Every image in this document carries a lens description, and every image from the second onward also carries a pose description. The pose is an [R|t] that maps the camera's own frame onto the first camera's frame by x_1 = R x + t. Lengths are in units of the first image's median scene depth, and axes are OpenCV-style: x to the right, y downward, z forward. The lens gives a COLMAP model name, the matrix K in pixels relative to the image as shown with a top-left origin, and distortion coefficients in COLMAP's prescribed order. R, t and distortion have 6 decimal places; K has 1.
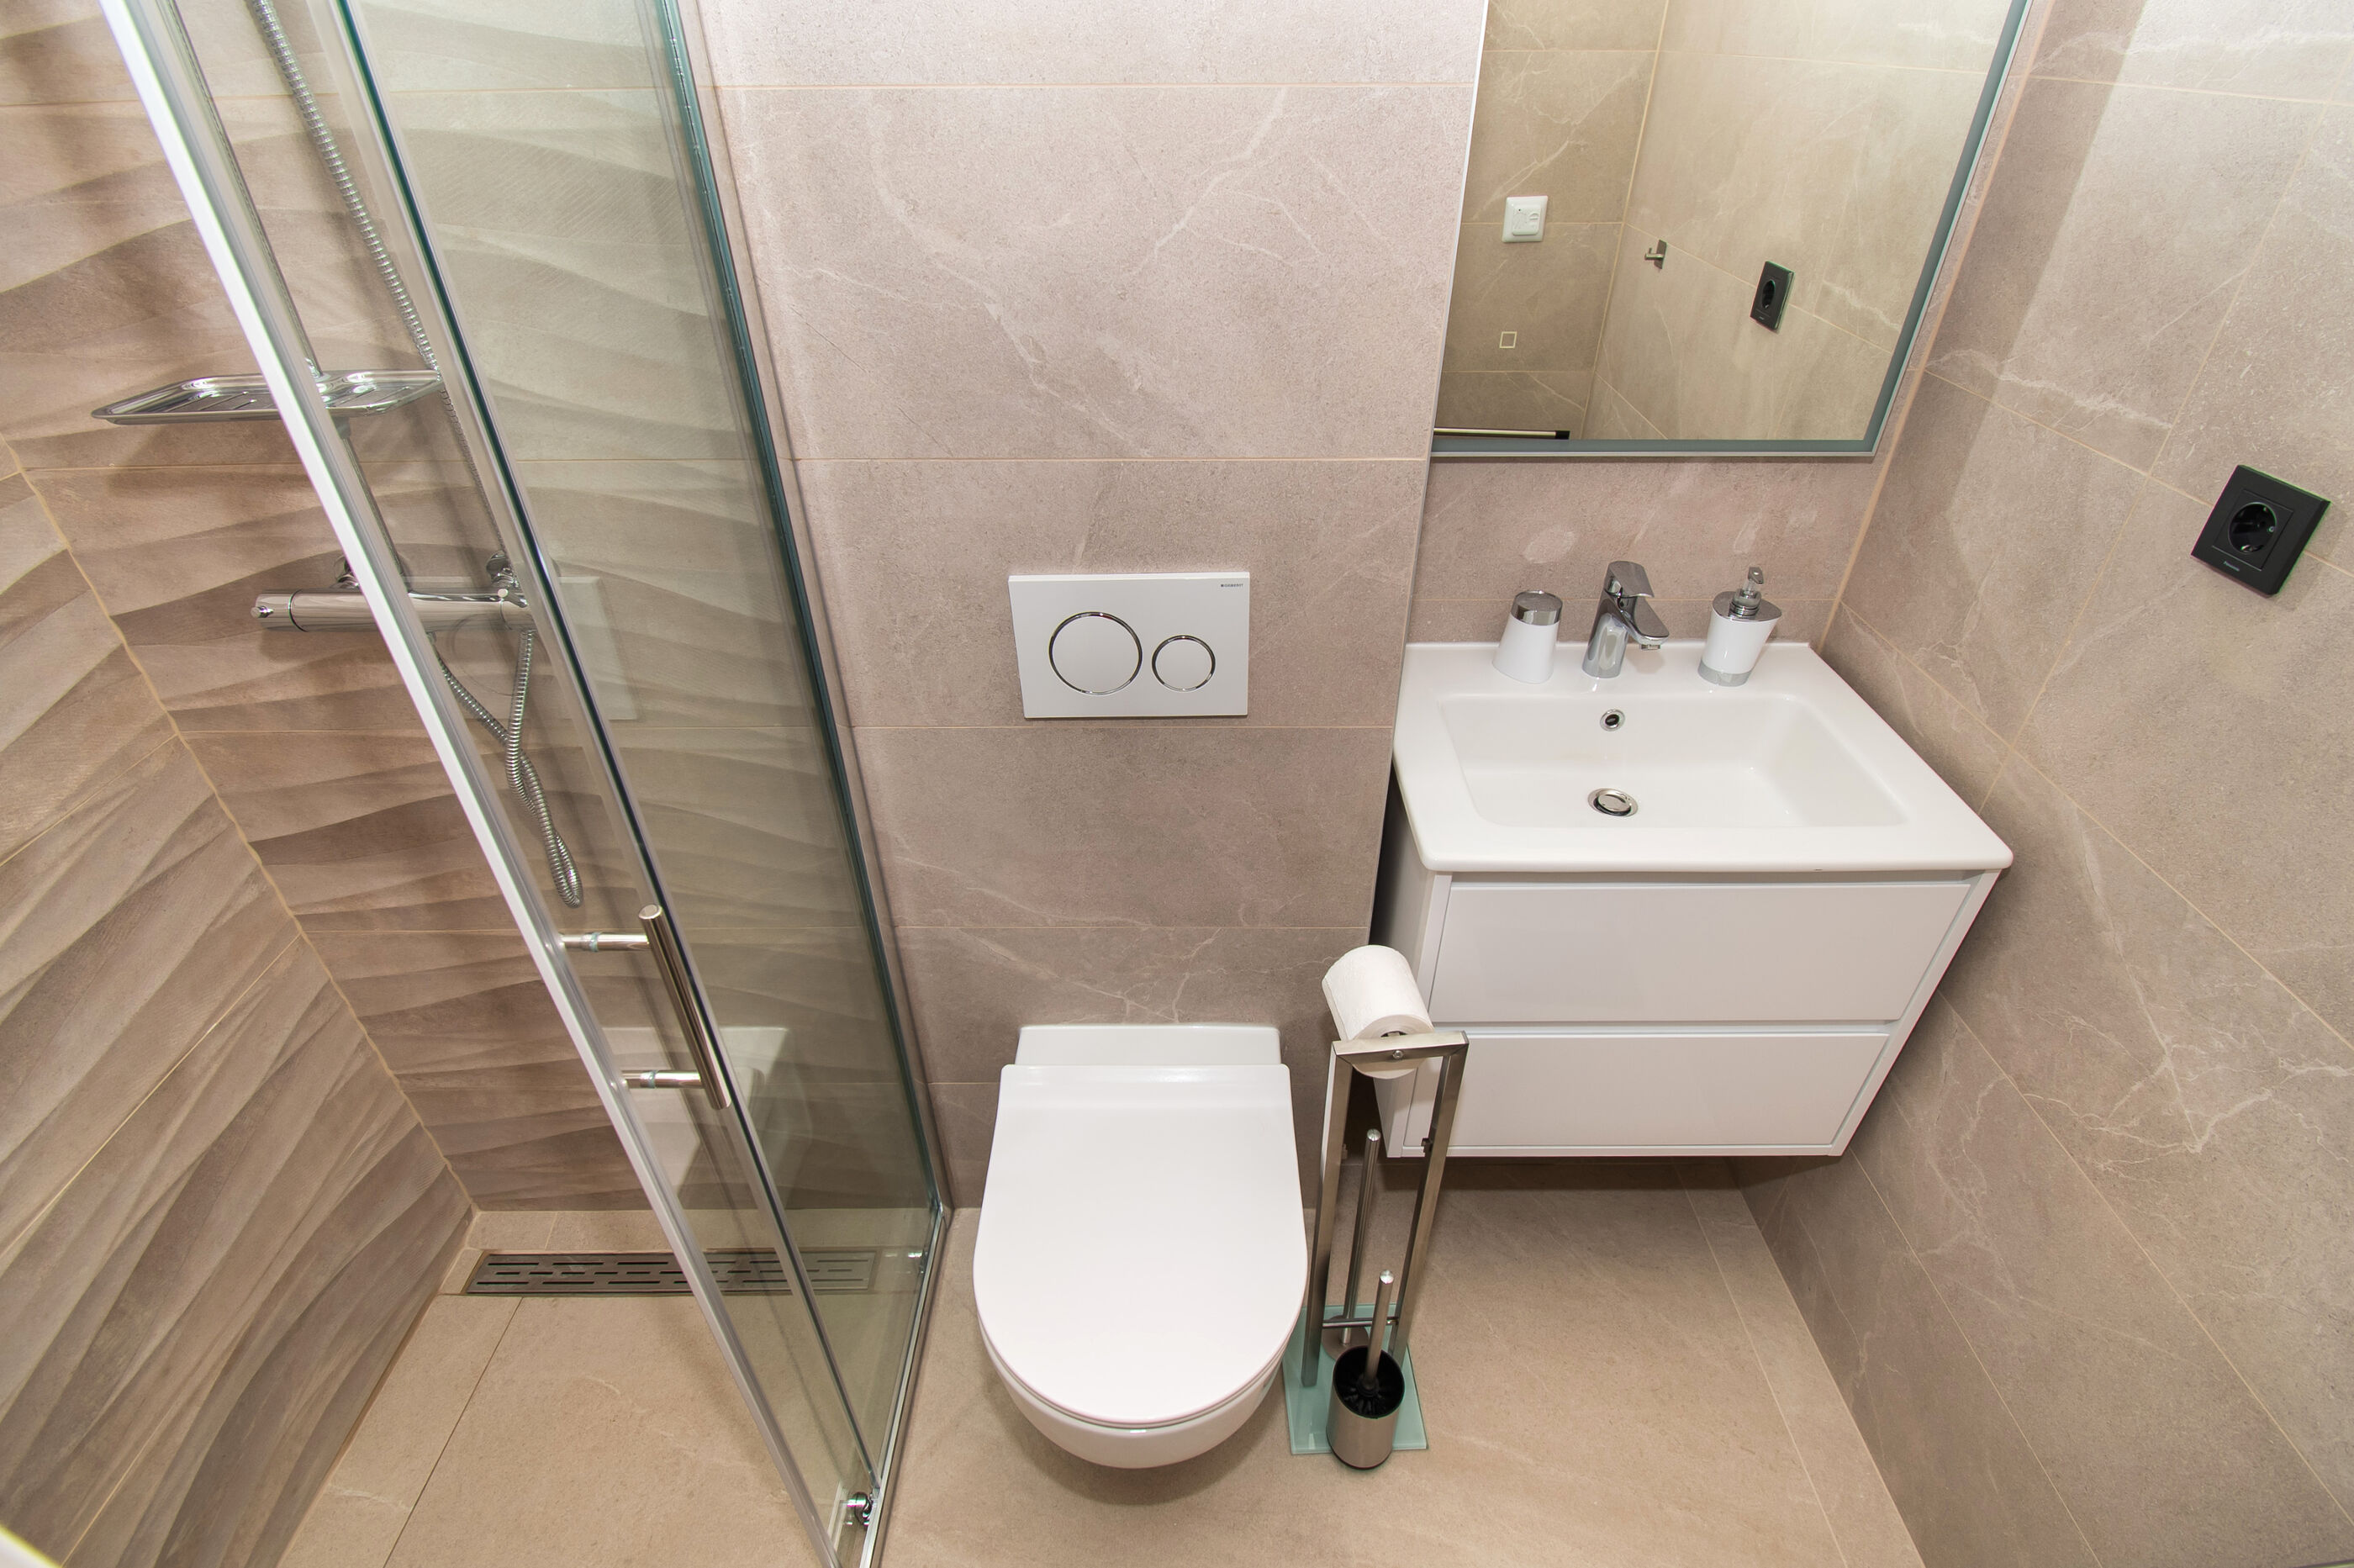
lens RADIAL K [[1065.9, 0, 1161.4], [0, 1065.9, 784.5], [0, 0, 1]] dist [0.003938, -0.016284]
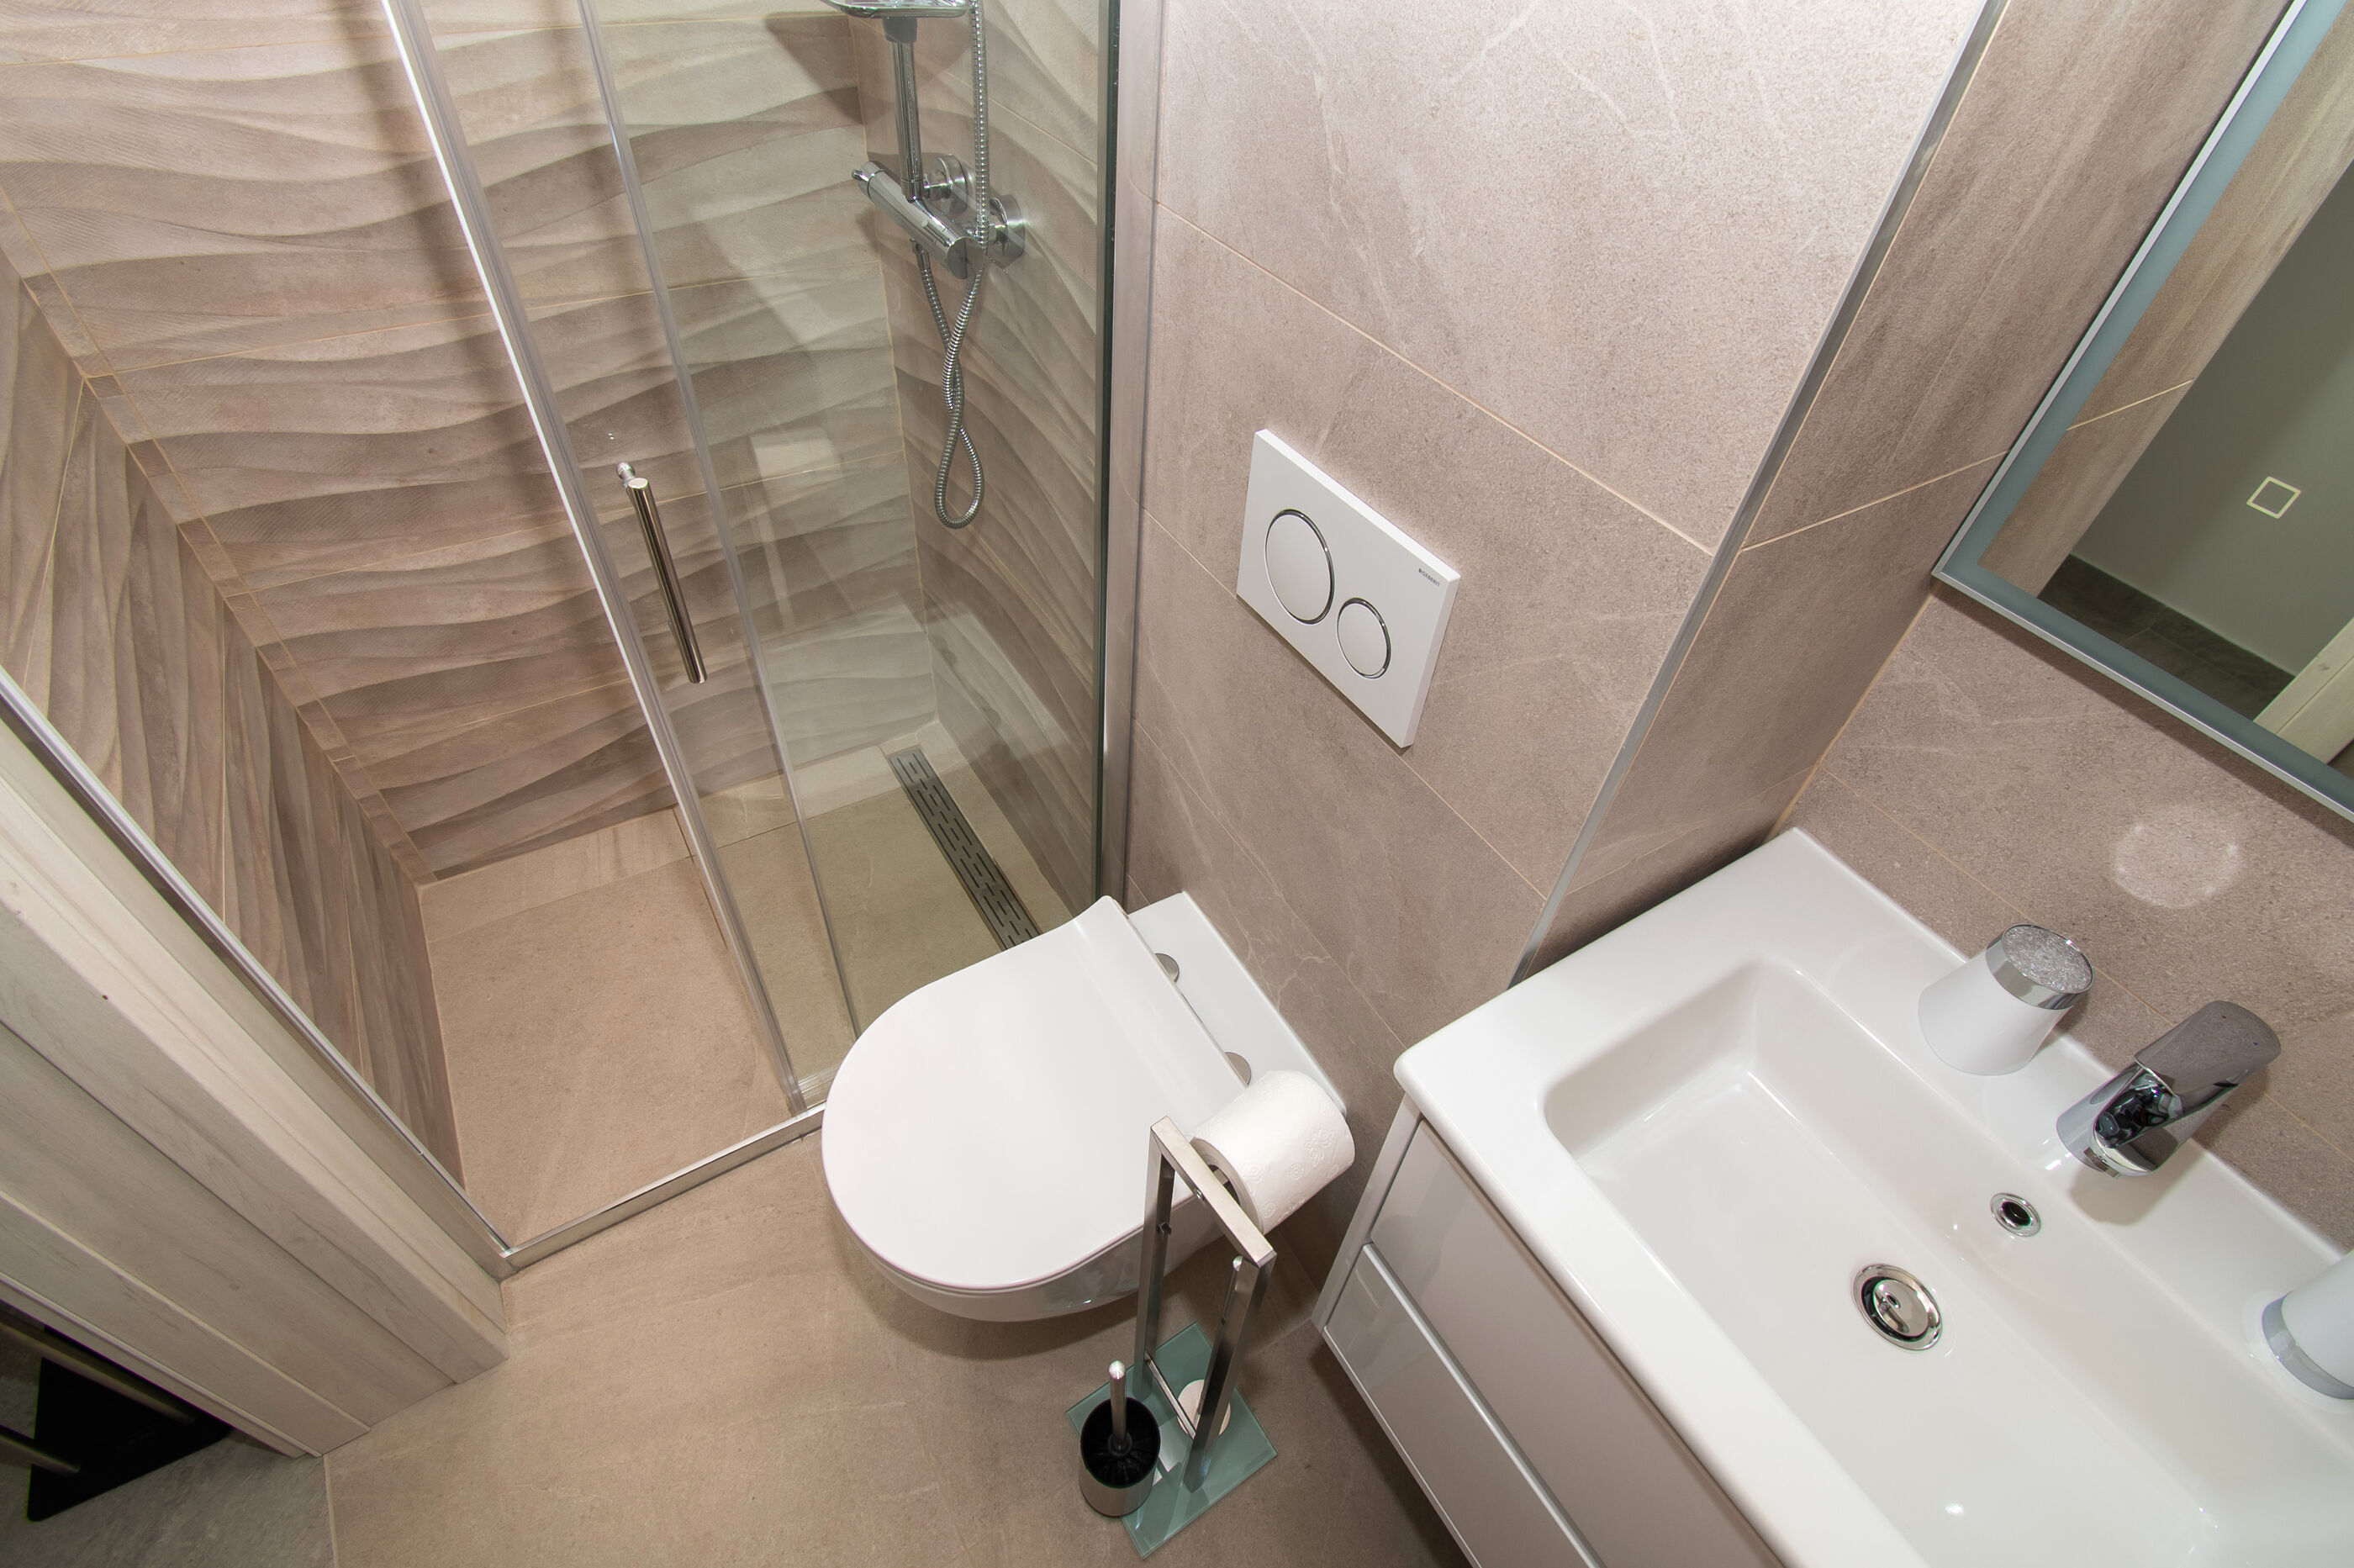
lens RADIAL K [[1065.9, 0, 1161.4], [0, 1065.9, 784.5], [0, 0, 1]] dist [0.003938, -0.016284]
pose [[0.526334, 0.635715, -0.564658, 0.497285], [-0.540846, 0.762733, 0.354577, -0.254428], [0.656093, 0.118767, 0.745276, 0.391095]]
